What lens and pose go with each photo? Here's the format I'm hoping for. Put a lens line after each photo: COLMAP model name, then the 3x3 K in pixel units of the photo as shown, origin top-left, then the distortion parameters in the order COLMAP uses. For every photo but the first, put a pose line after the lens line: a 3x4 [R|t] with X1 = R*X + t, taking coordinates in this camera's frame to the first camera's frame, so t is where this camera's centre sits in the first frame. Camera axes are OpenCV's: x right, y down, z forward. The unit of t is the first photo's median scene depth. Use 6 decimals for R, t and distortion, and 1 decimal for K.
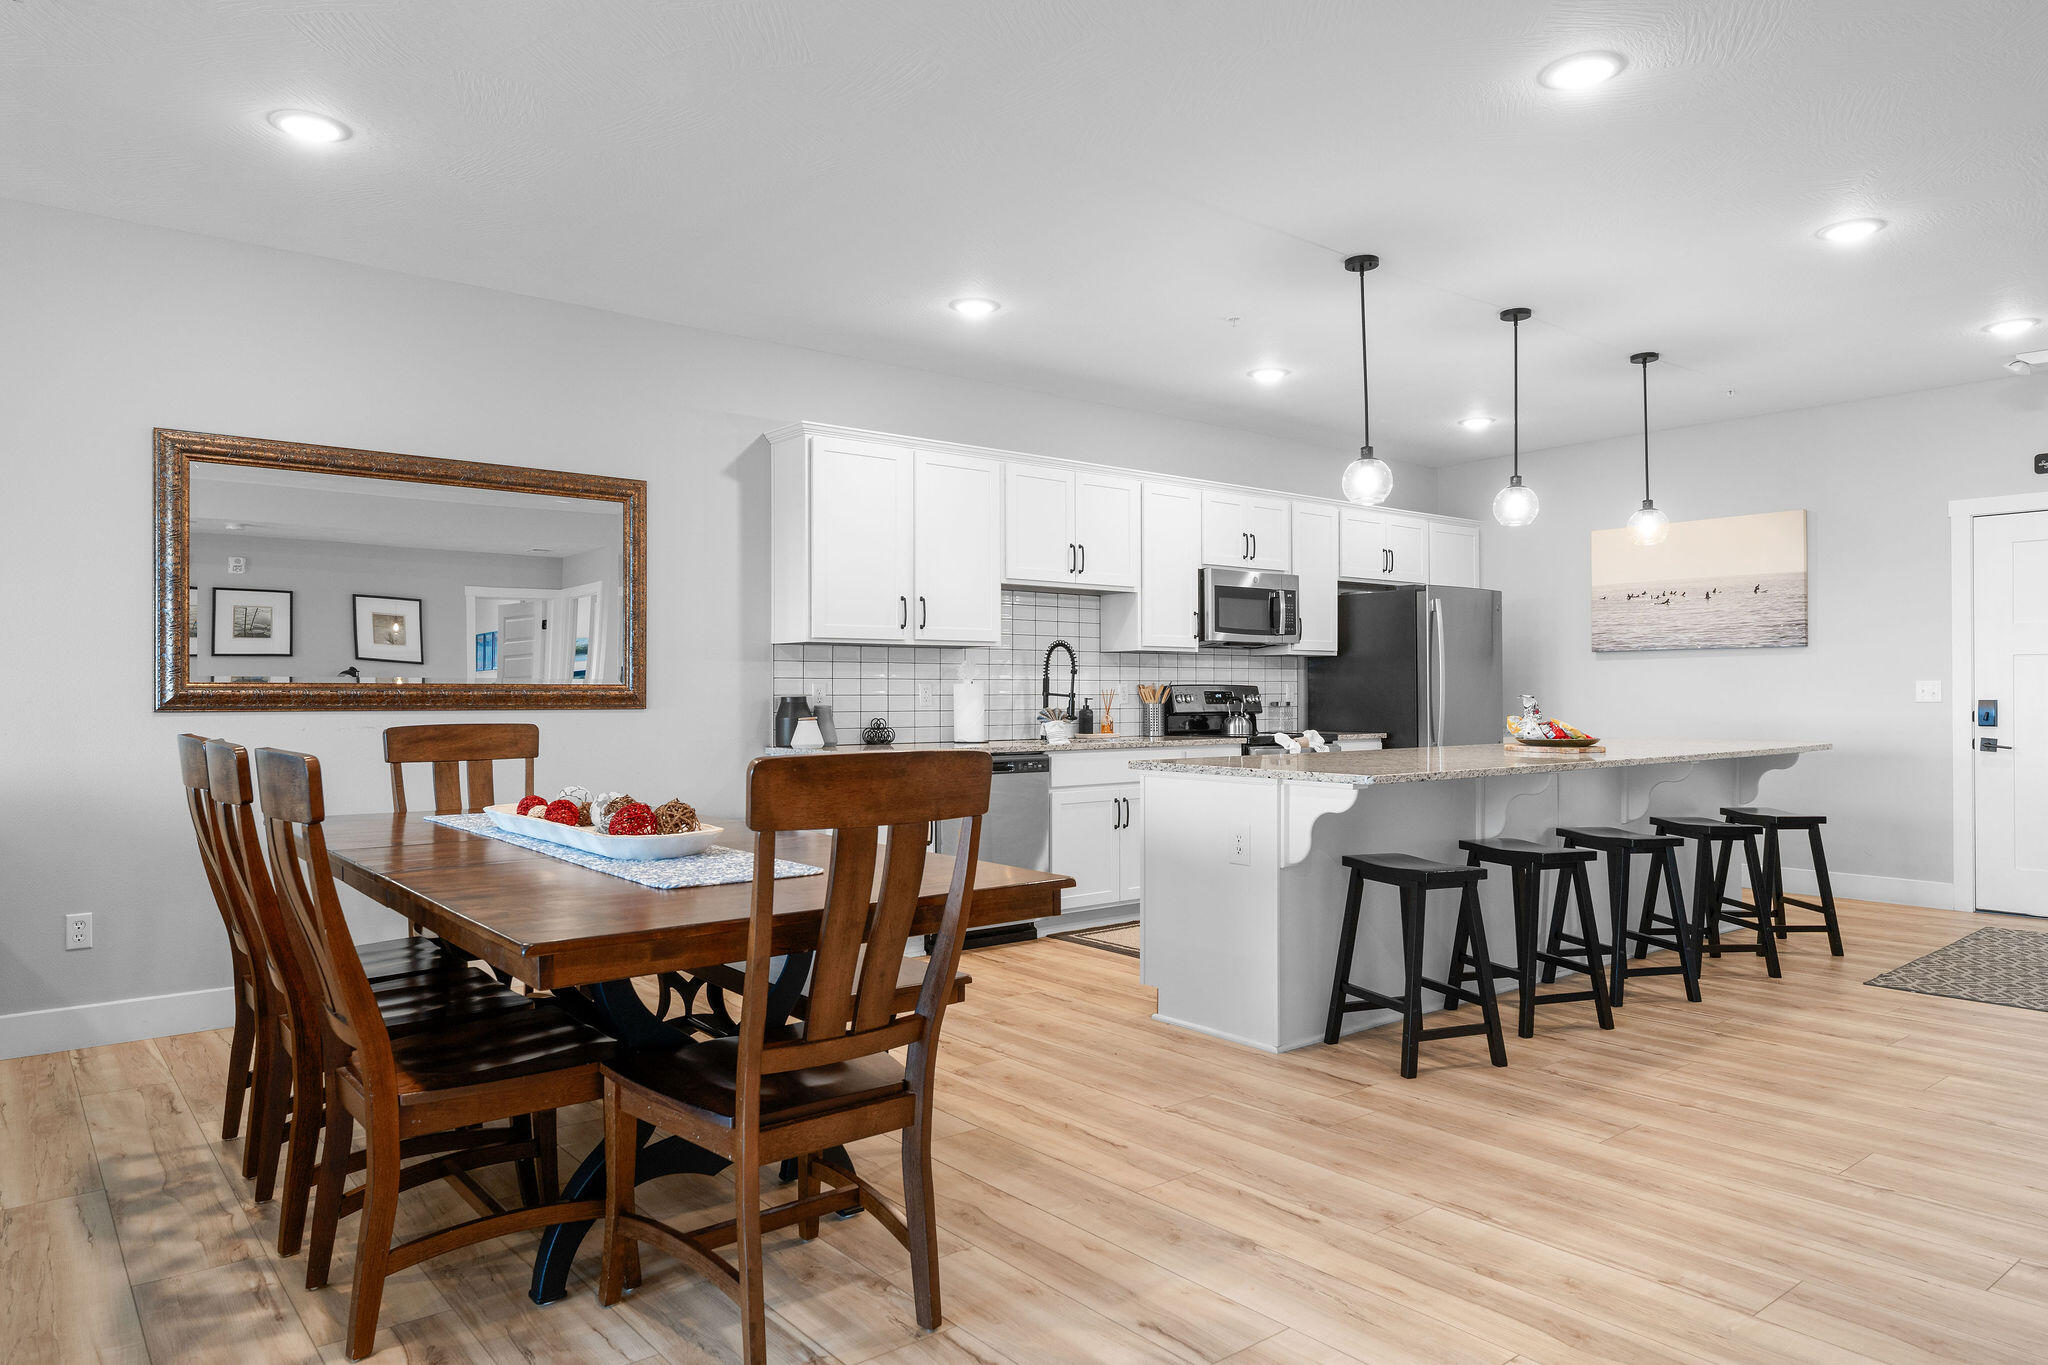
lens RADIAL K [[1308.9, 0, 1025.4], [0, 1308.9, 683.9], [0, 0, 1]] dist [0.002308, 0.002227]
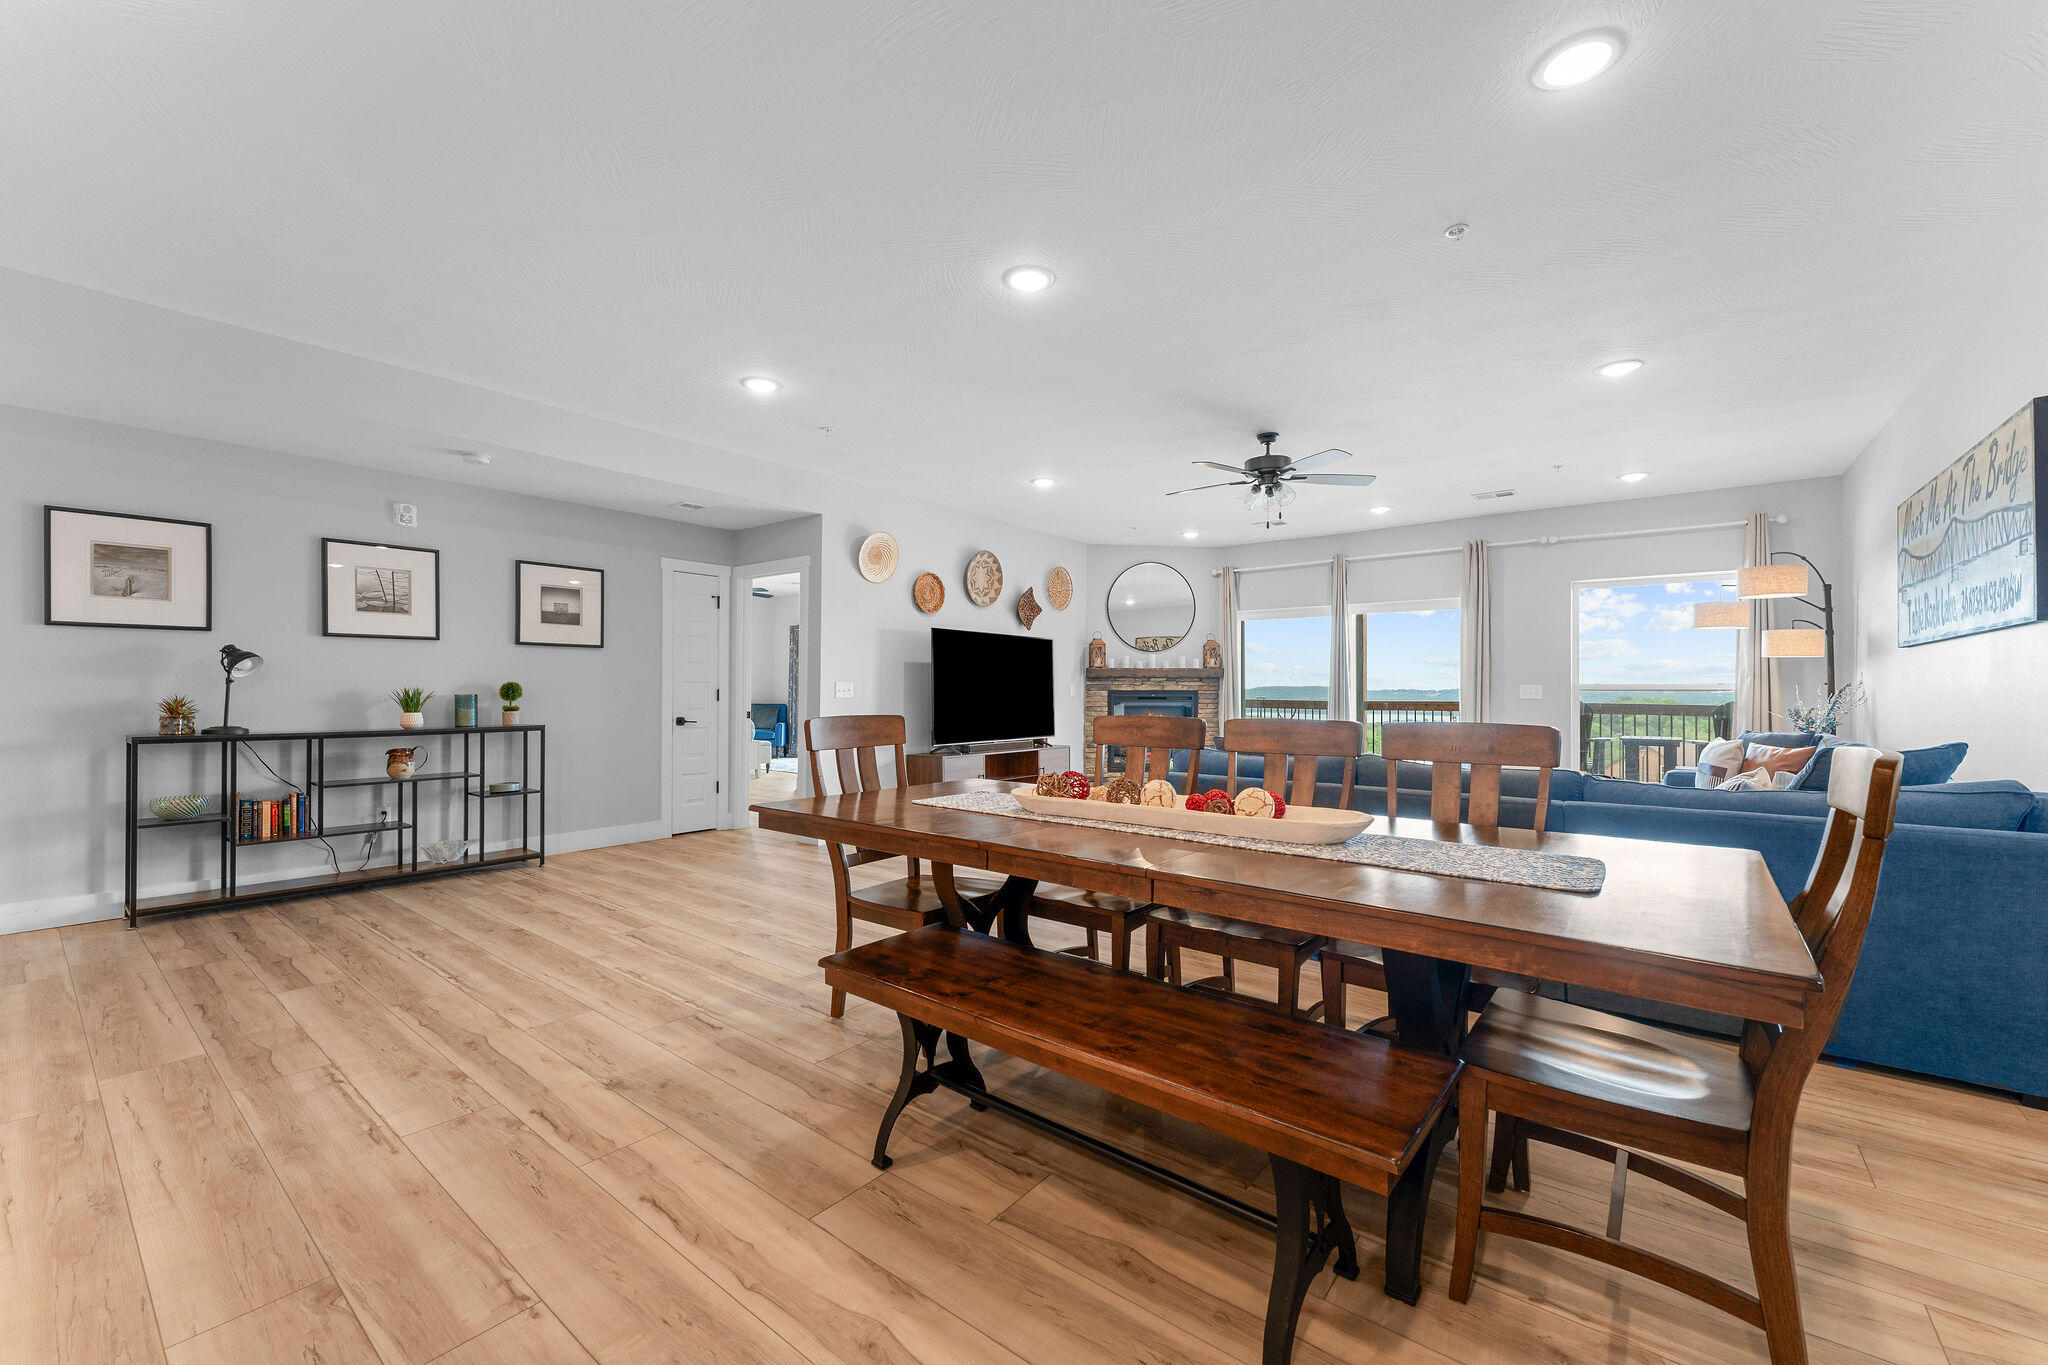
lens RADIAL K [[810.9, 0, 1017.3], [0, 810.9, 689.5], [0, 0, 1]] dist [0.000517, -0.000517]
pose [[-0.976814, -0.000938, -0.214088, -0.028726], [0.000686, 0.999972, -0.007512, 0.005863], [0.214089, -0.007485, -0.976785, 0.838546]]
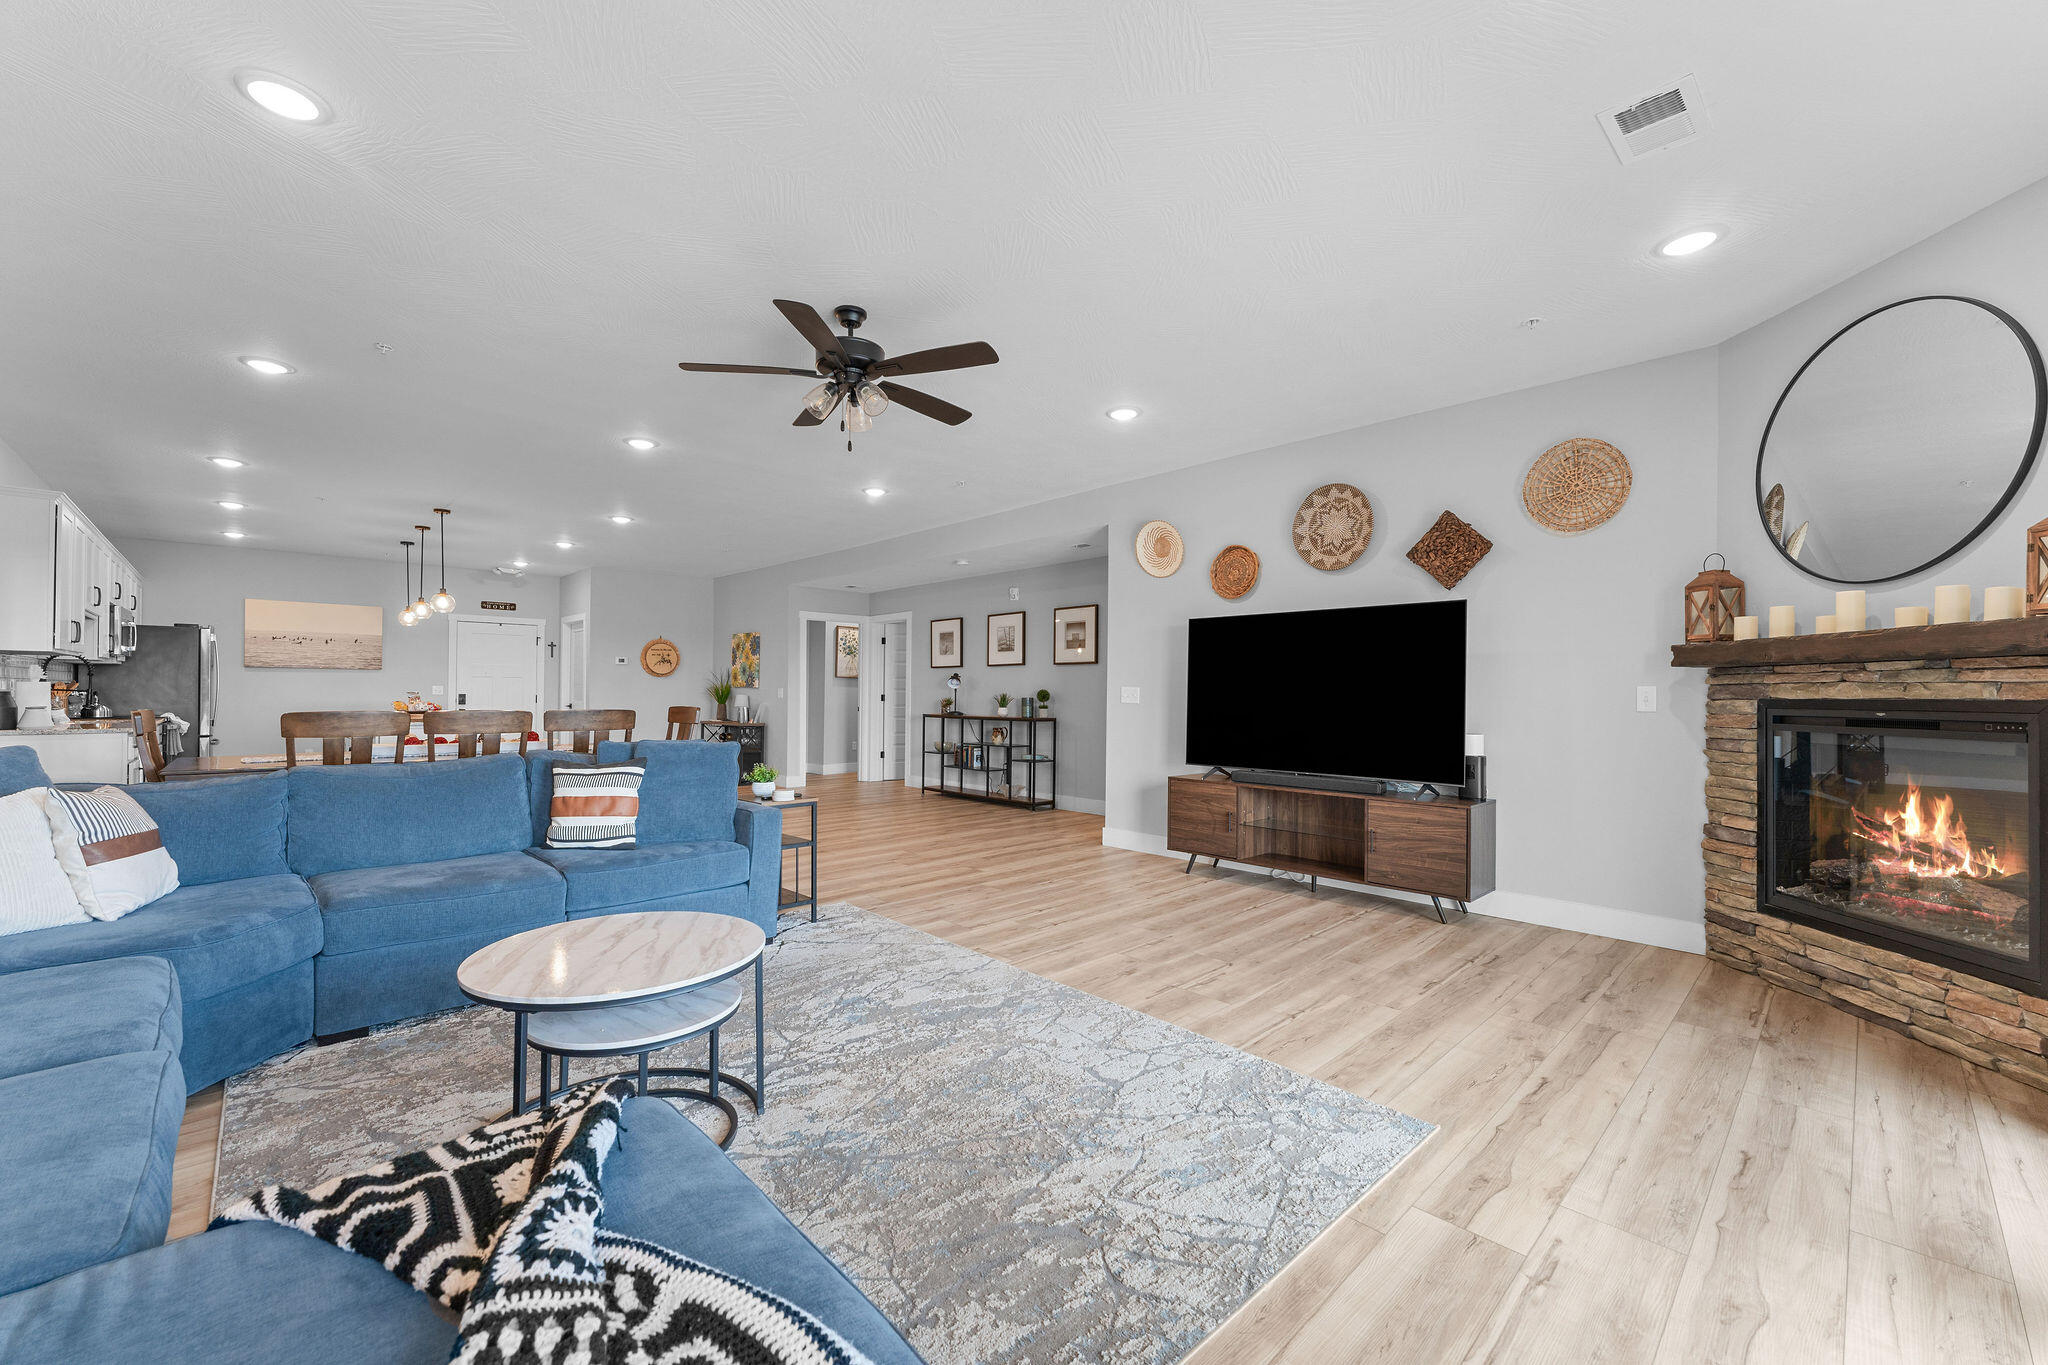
lens RADIAL K [[810.9, 0, 1011.9], [0, 810.9, 685.7], [0, 0, 1]] dist [0.000517, -0.000517]
pose [[-0.073596, 0.010426, 0.997234, -0.962328], [-0.012573, 0.999856, -0.011382, 0.000516], [-0.997209, -0.013376, -0.073454, 0.056441]]
